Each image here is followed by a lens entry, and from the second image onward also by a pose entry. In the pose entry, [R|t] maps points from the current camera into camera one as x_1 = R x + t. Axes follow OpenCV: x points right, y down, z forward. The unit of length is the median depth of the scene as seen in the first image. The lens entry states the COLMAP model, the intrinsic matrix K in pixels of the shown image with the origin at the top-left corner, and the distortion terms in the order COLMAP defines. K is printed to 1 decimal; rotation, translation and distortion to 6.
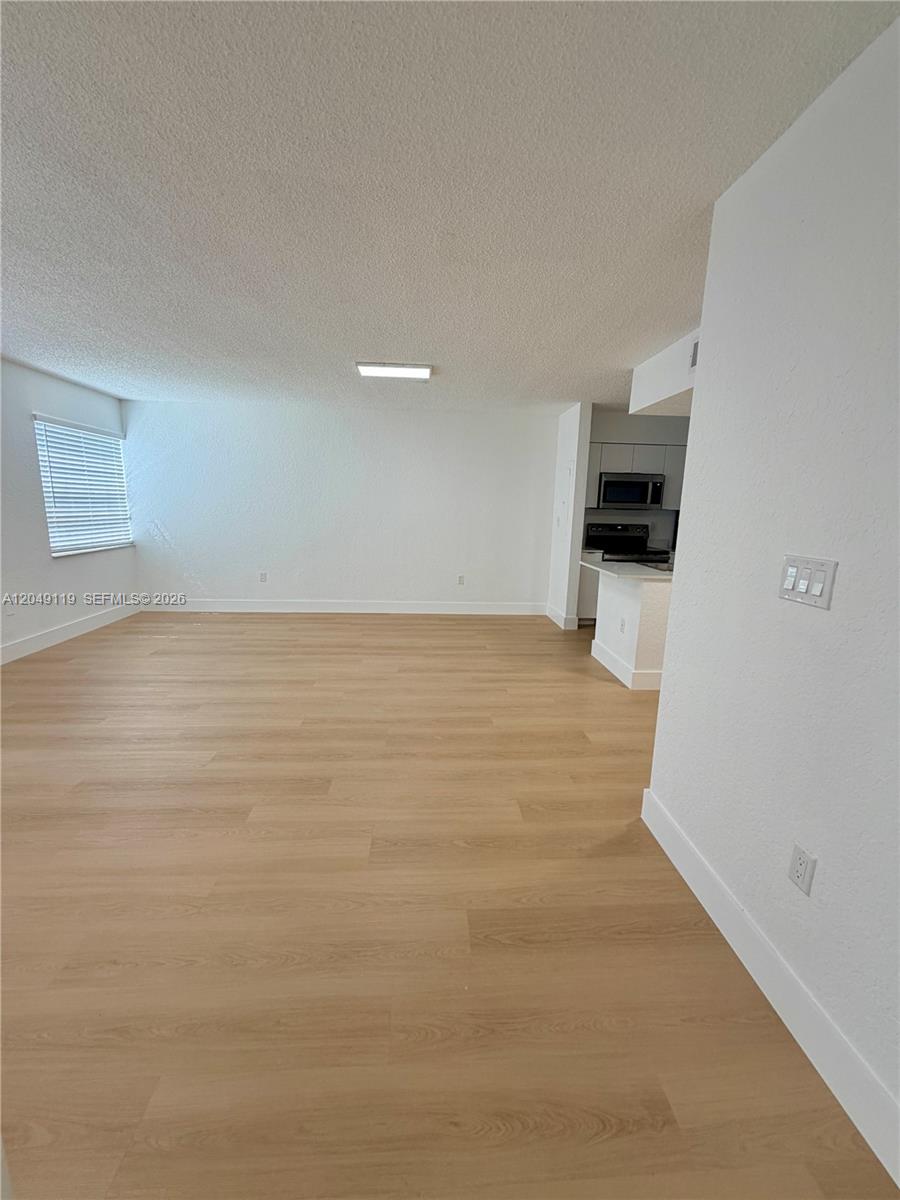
lens RADIAL K [[476.9, 0, 451.7], [0, 476.9, 601.7], [0, 0, 1]] dist [-0.000932, 0.000302]
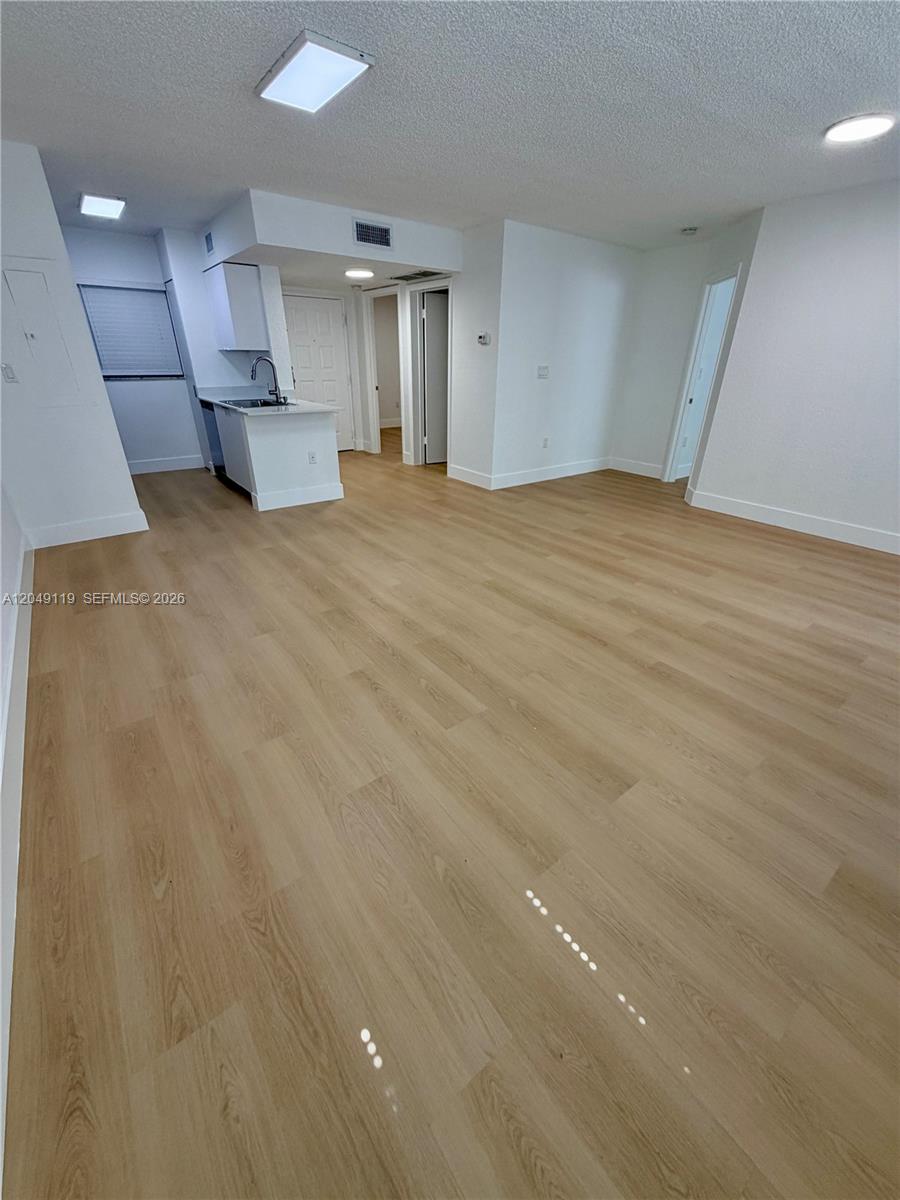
lens RADIAL K [[476.9, 0, 454.5], [0, 476.9, 596.7], [0, 0, 1]] dist [-0.000932, 0.000302]
pose [[-0.558011, -0.402861, 0.725484, -0.904962], [0.140952, 0.815535, 0.561280, -0.303508], [-0.817775, 0.415459, -0.398293, 1.420714]]
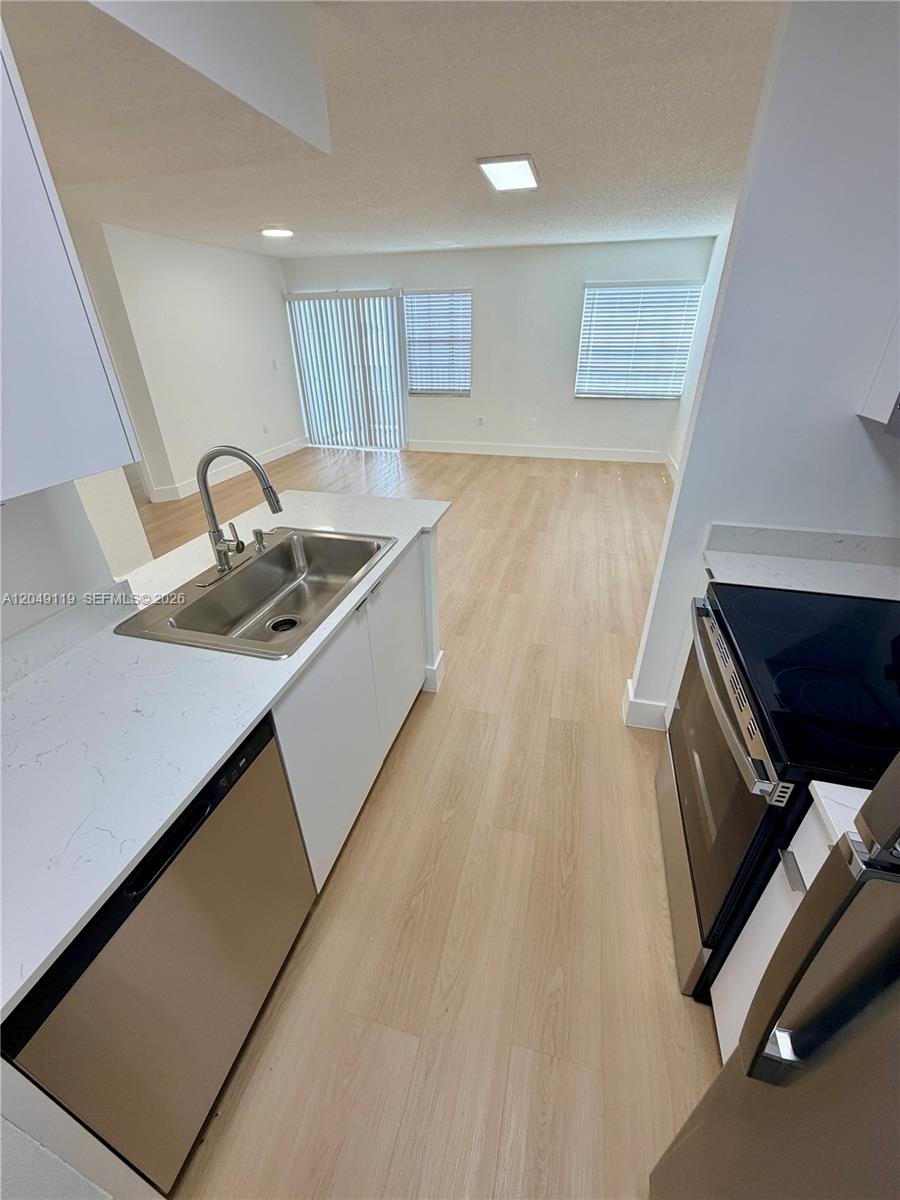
lens RADIAL K [[476.9, 0, 456.0], [0, 476.9, 595.8], [0, 0, 1]] dist [-0.000932, 0.000302]
pose [[-0.308529, 0.444206, -0.841124, 0.890894], [-0.188888, 0.838043, 0.511864, -0.313921], [0.932272, 0.316804, -0.174655, 1.352219]]
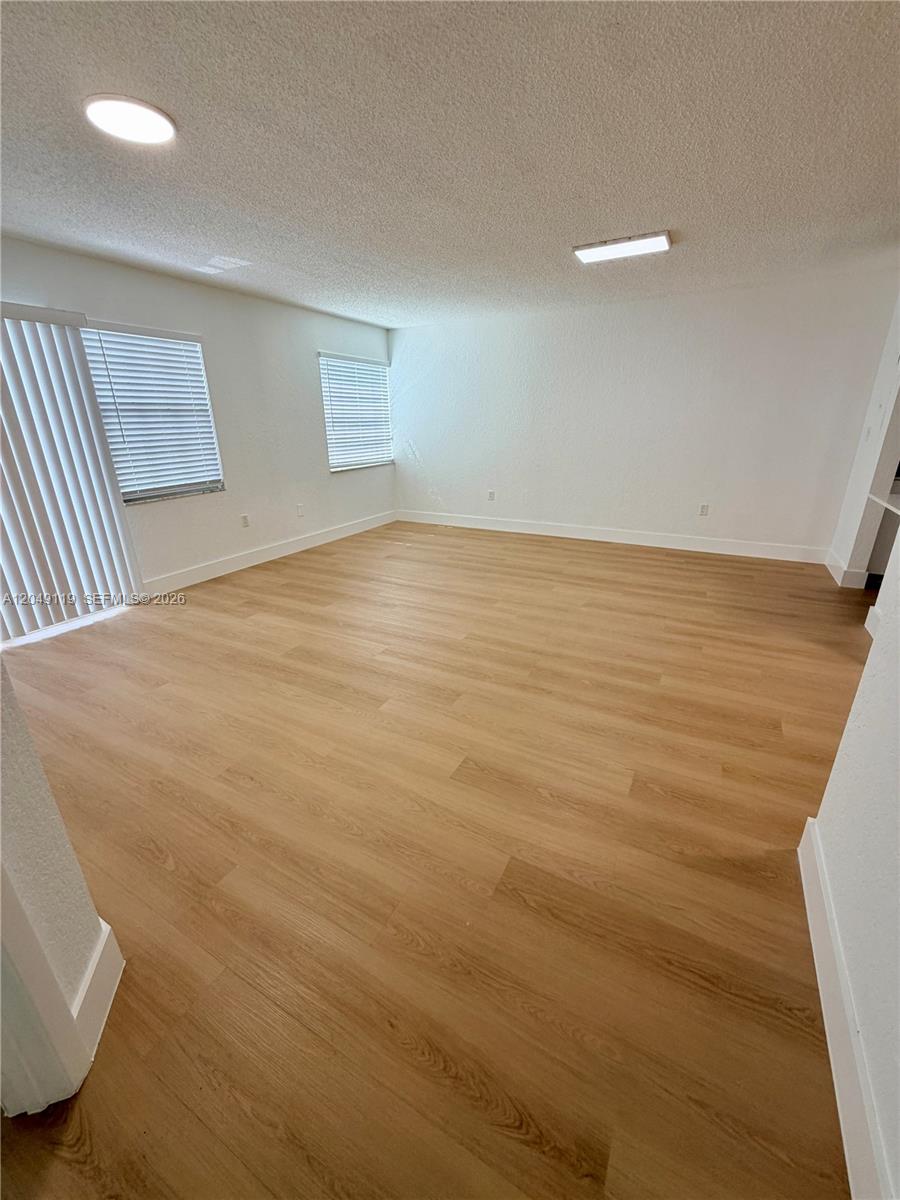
lens RADIAL K [[476.9, 0, 451.6], [0, 476.9, 599.9], [0, 0, 1]] dist [-0.000932, 0.000302]
pose [[0.847015, 0.156720, -0.507941, 0.153820], [-0.074735, 0.981169, 0.178106, -0.011663], [0.526289, -0.112898, 0.842777, 0.082824]]
